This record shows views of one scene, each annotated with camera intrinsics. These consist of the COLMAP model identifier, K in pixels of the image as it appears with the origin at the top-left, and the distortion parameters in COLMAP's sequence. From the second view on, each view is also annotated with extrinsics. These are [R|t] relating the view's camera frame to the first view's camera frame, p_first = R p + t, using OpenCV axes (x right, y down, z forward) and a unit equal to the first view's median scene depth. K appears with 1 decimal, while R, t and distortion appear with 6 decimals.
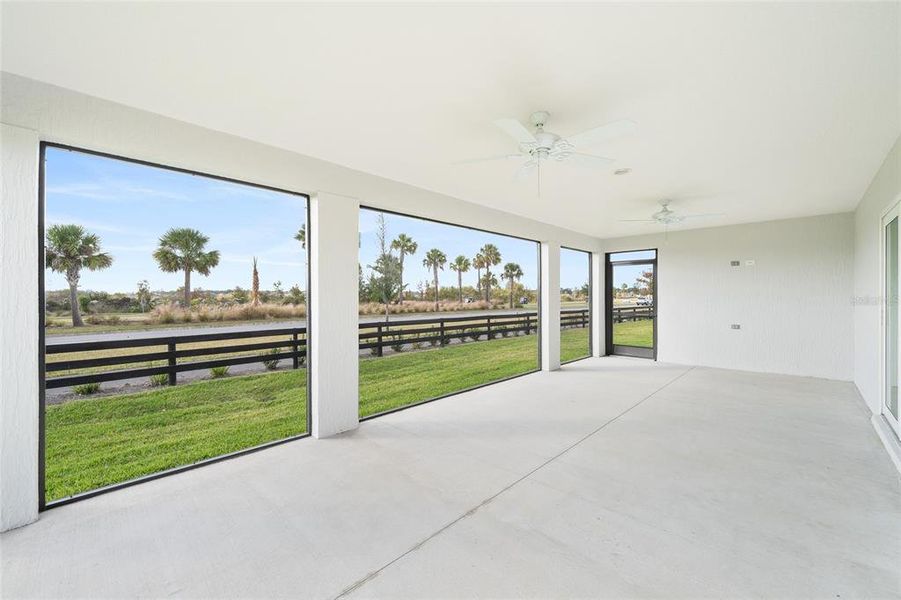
lens RADIAL K [[371.6, 0, 462.2], [0, 371.6, 294.9], [0, 0, 1]] dist [-0.002783, 0.000709]
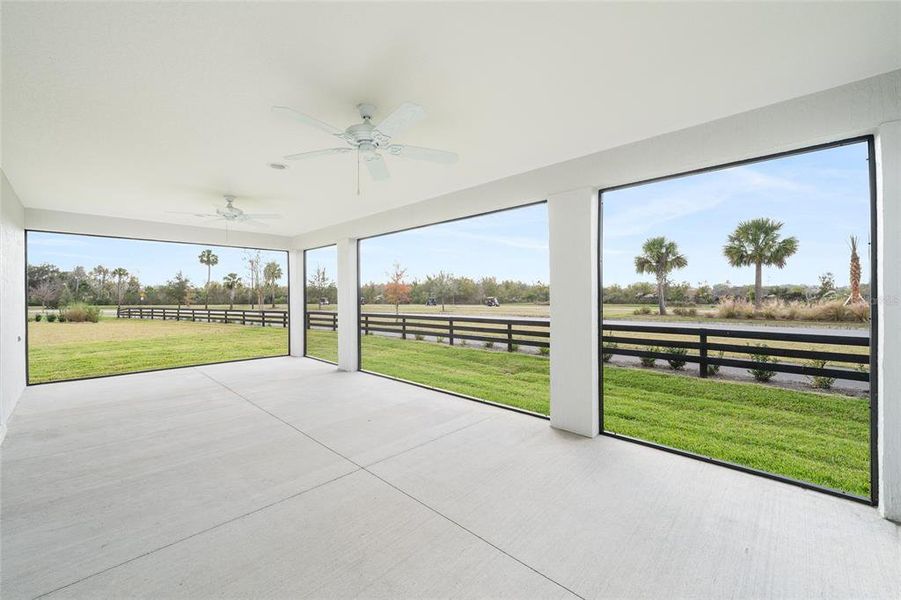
lens RADIAL K [[371.6, 0, 448.7], [0, 371.6, 294.3], [0, 0, 1]] dist [-0.002783, 0.000709]
pose [[-0.033200, 0.004109, -0.999440, 0.262690], [0.010681, 0.999936, 0.003757, 0.000100], [0.999392, -0.010550, -0.033242, 0.282874]]
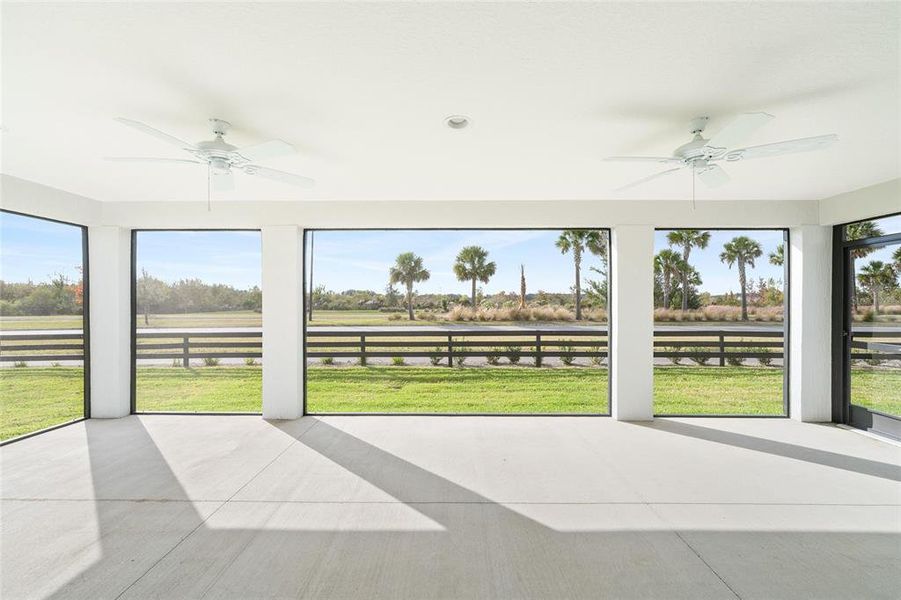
lens RADIAL K [[371.6, 0, 451.6], [0, 371.6, 307.6], [0, 0, 1]] dist [-0.002783, 0.000709]
pose [[0.671779, 0.020238, -0.740476, 0.170067], [0.000362, 0.999618, 0.027650, -0.005678], [0.740752, -0.018842, 0.671514, 0.106334]]
